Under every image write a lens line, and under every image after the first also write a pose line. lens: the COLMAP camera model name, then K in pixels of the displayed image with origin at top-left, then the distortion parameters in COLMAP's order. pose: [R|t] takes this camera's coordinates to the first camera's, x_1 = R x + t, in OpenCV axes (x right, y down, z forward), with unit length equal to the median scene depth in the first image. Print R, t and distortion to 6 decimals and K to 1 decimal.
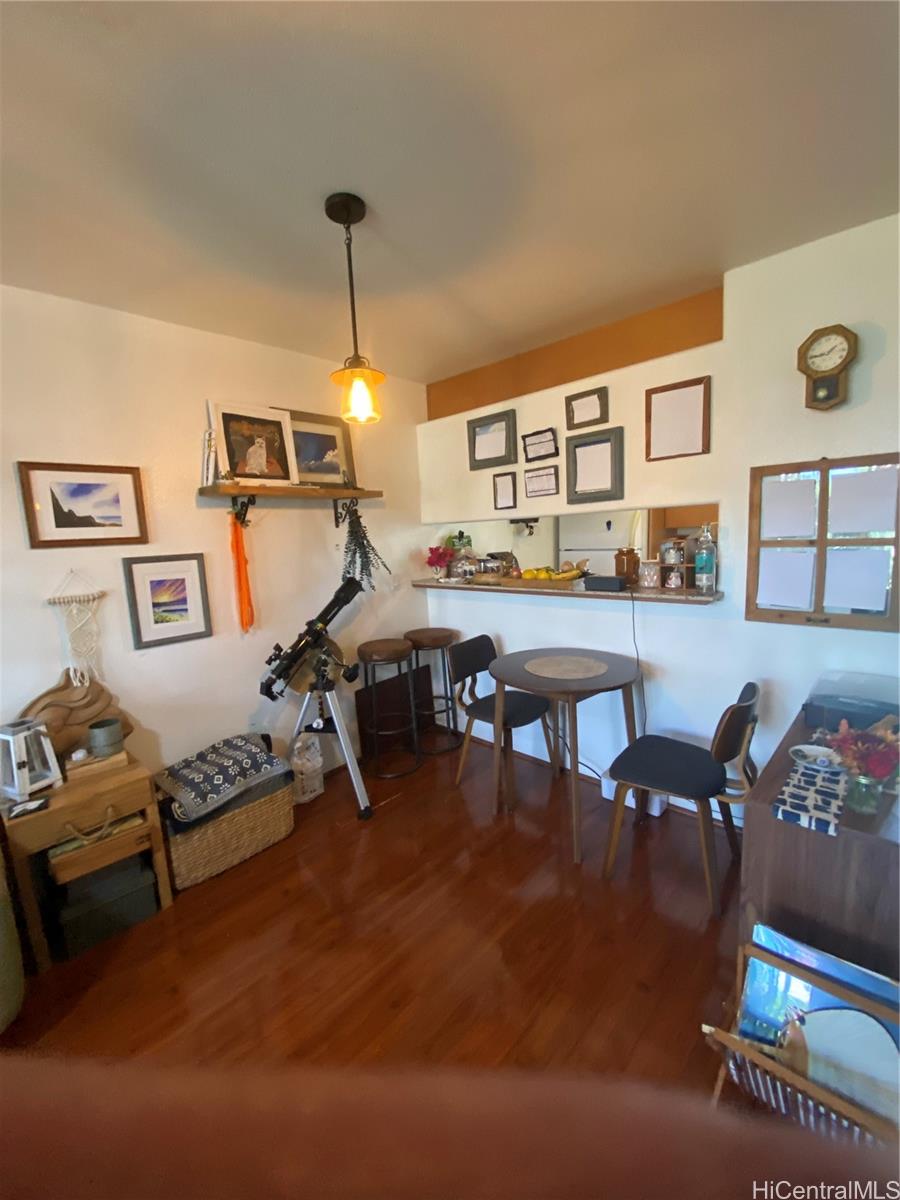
lens RADIAL K [[481.6, 0, 451.7], [0, 481.6, 604.8], [0, 0, 1]] dist [-0.001734, -0.000110]
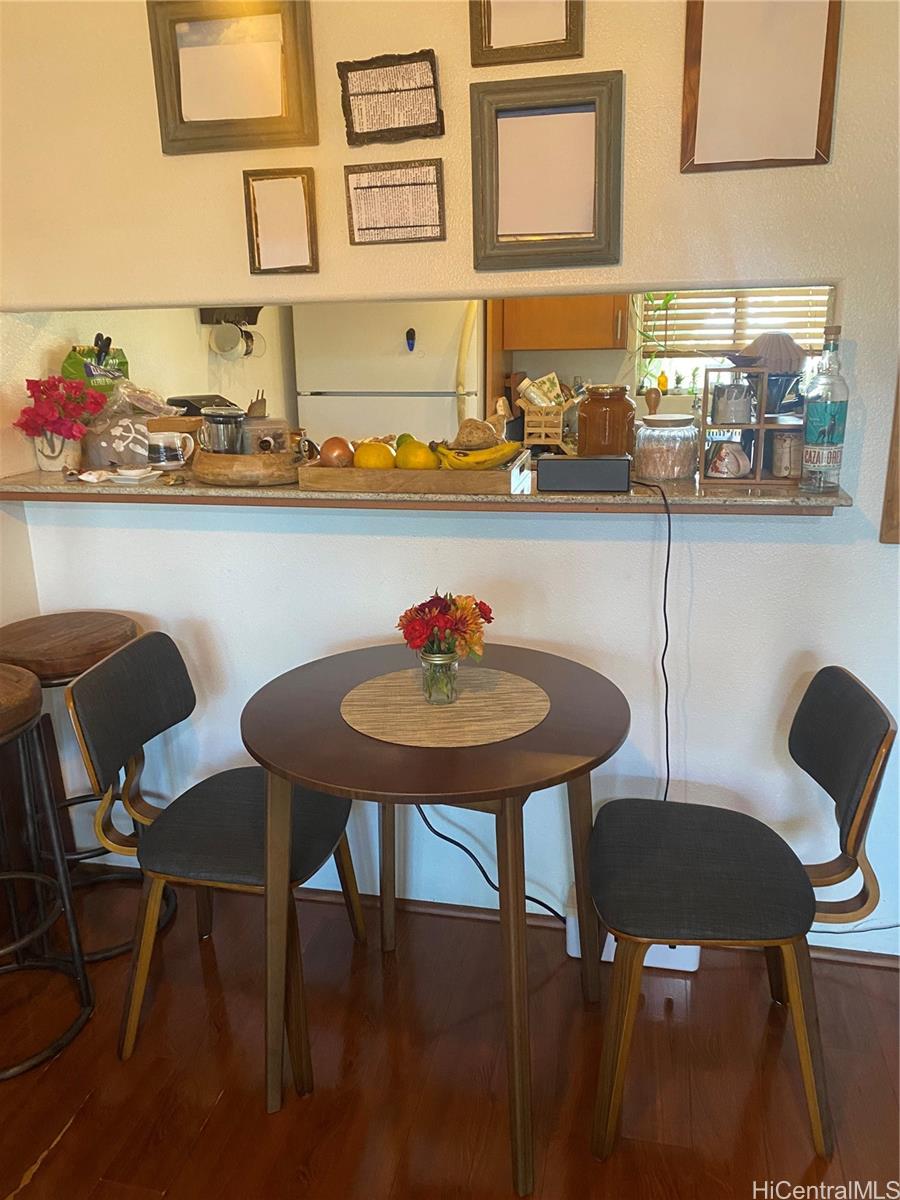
lens RADIAL K [[960.7, 0, 449.4], [0, 960.7, 592.4], [0, 0, 1]] dist [0.012704, -0.004136]
pose [[0.858771, -0.093315, 0.503790, -0.180530], [0.050666, 0.993922, 0.097733, -0.026997], [-0.509848, -0.058405, 0.858280, 0.321971]]
